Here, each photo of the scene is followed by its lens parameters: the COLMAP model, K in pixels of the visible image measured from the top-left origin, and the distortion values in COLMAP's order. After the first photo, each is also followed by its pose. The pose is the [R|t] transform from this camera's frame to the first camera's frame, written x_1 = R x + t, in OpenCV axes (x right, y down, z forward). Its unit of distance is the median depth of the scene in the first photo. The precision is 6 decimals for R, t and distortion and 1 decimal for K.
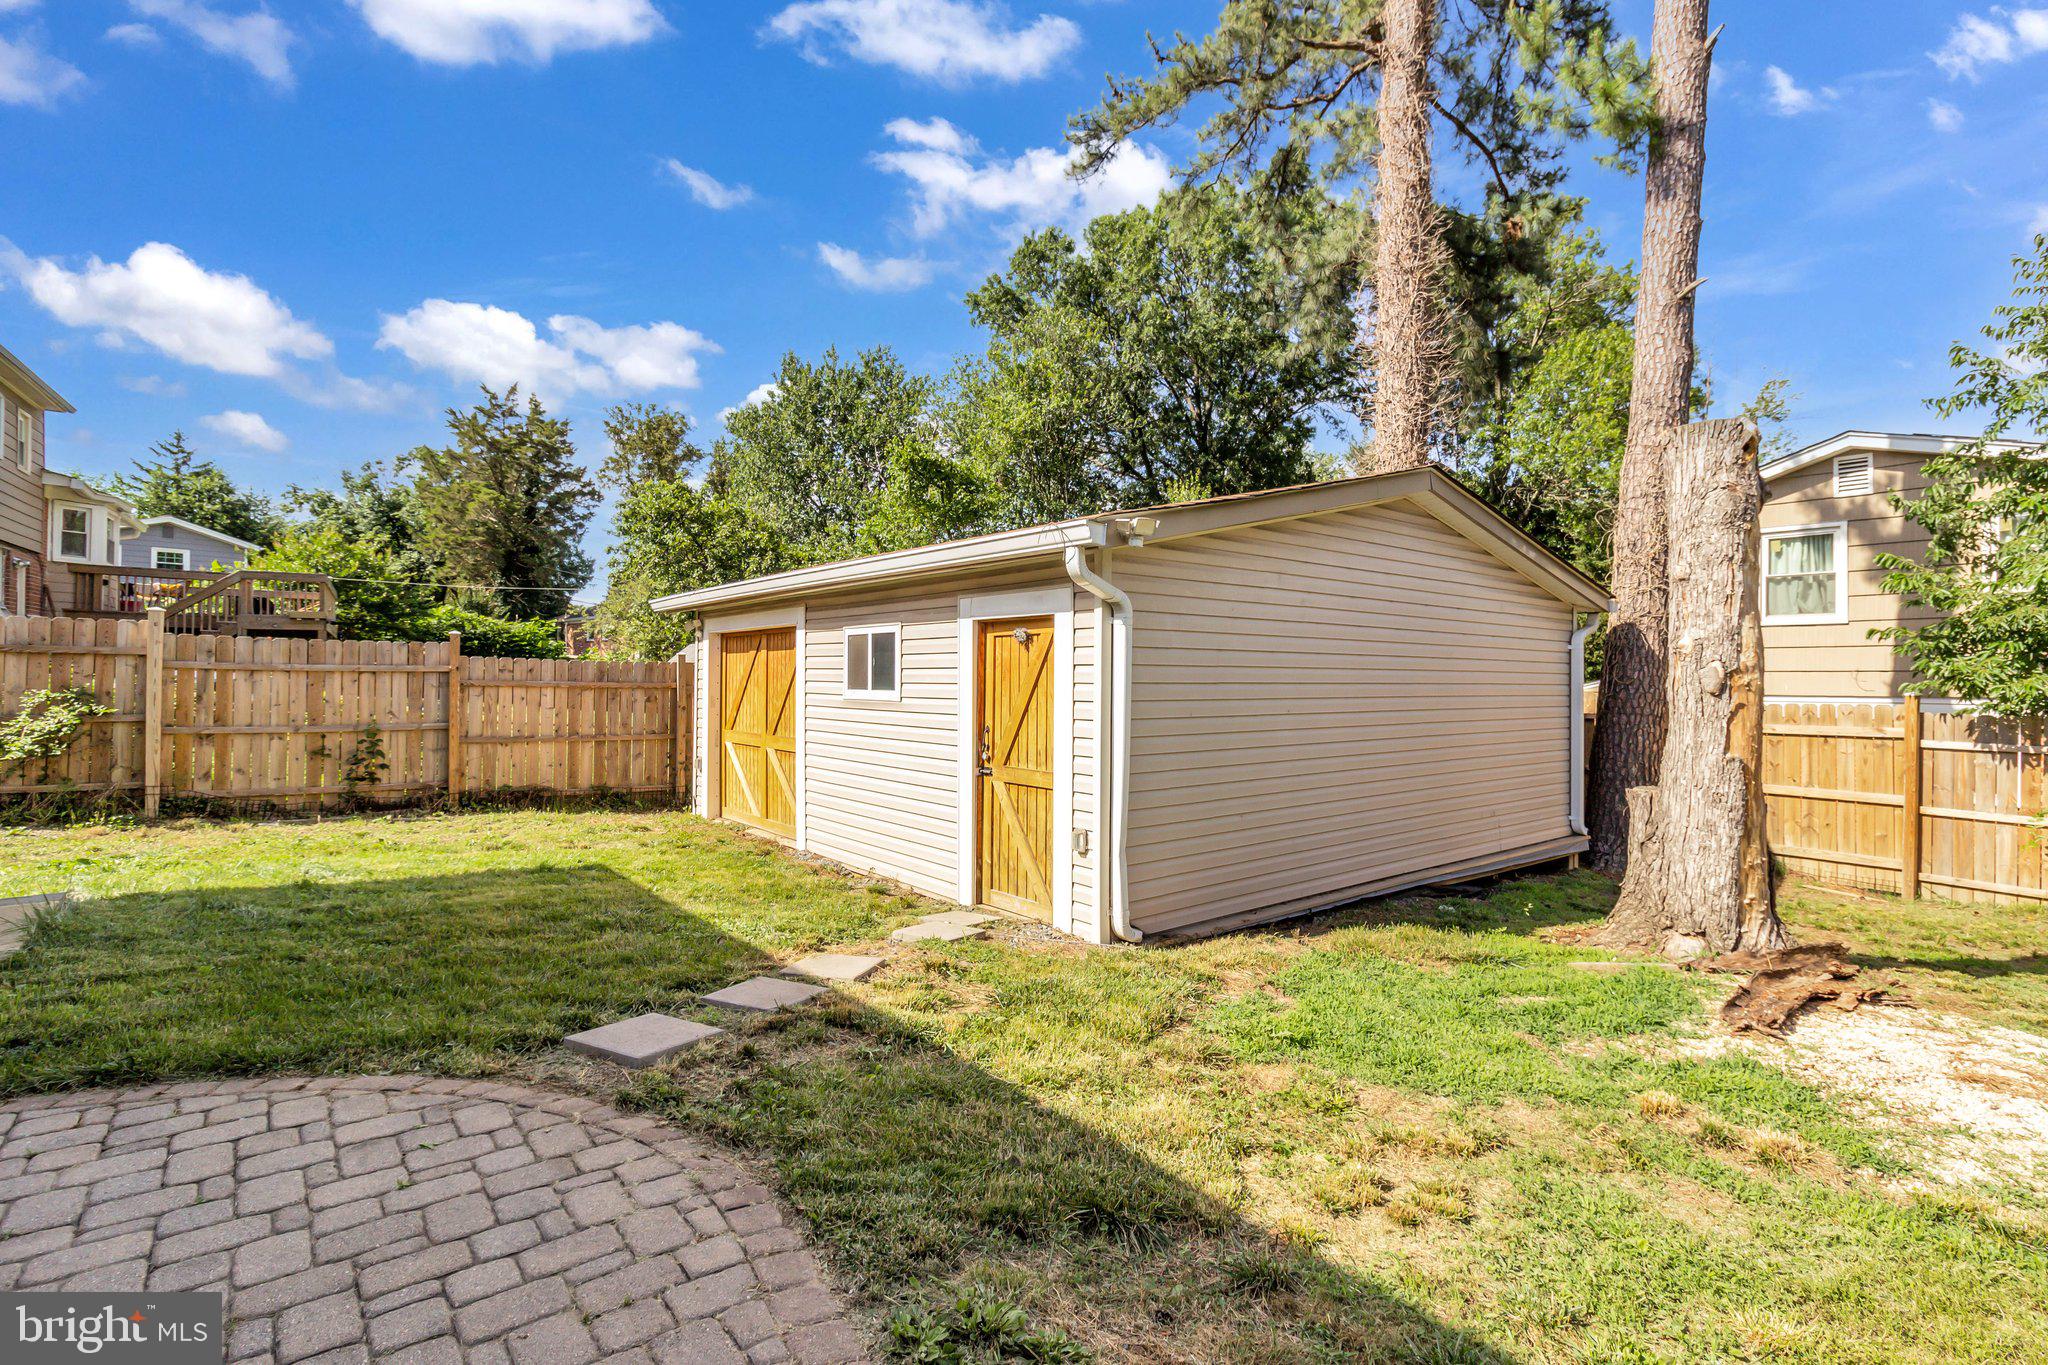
lens RADIAL K [[980.6, 0, 1024.0], [0, 980.6, 682.5], [0, 0, 1]] dist [0.000125, -0.000509]
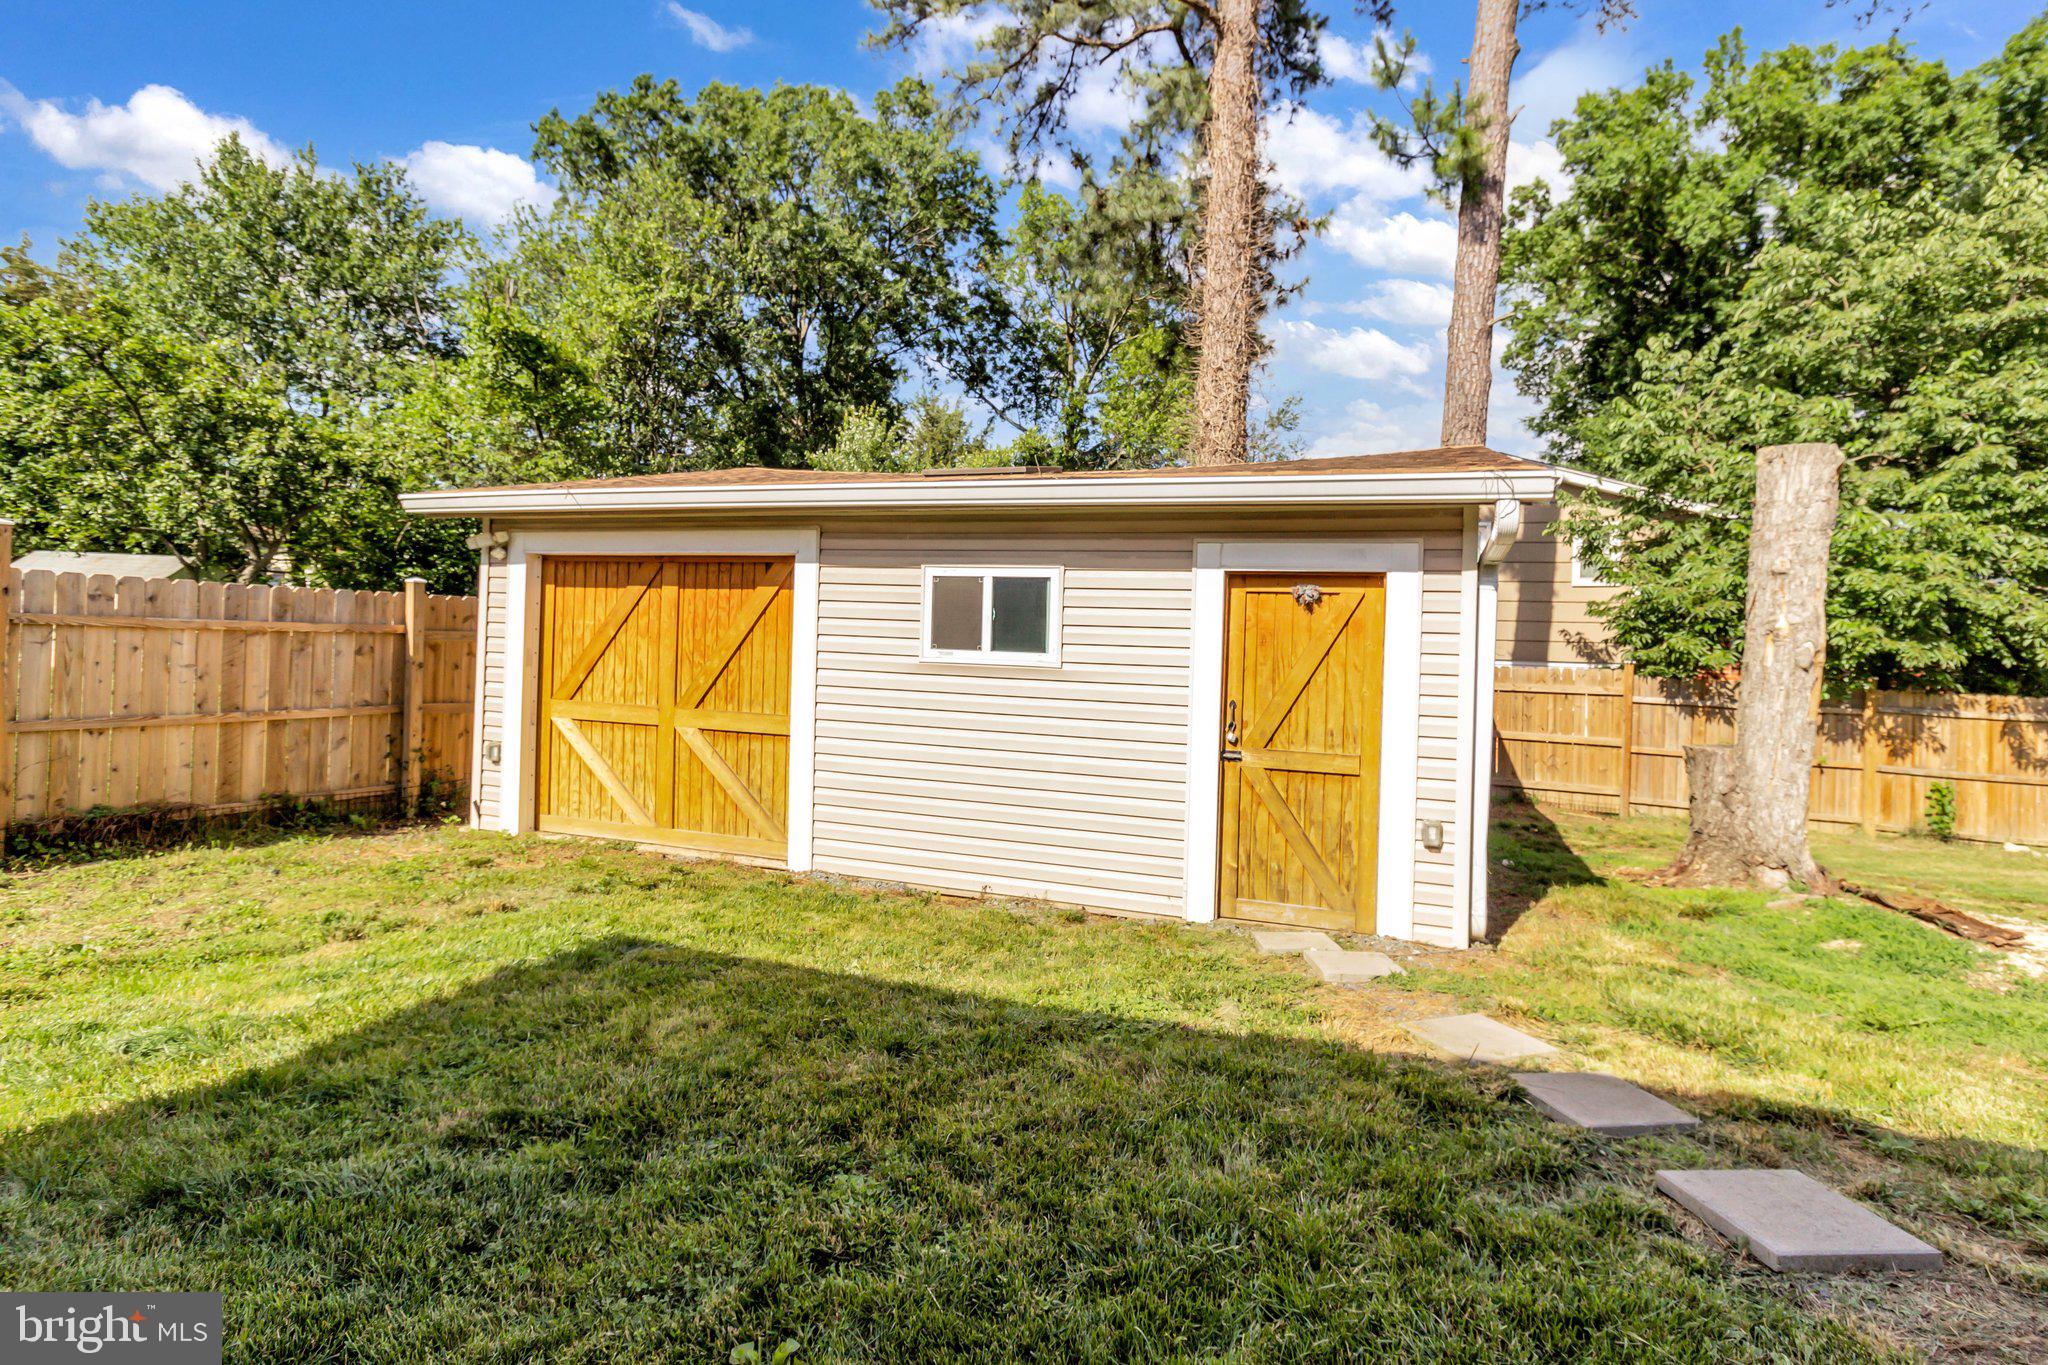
lens RADIAL K [[1011.8, 0, 1027.0], [0, 1011.8, 626.8], [0, 0, 1]] dist [0.001117, 0.000026]
pose [[0.836469, 0.023790, 0.547497, -0.498666], [-0.024967, 0.999674, -0.005293, -0.006929], [-0.547445, -0.009242, 0.836791, 0.296159]]
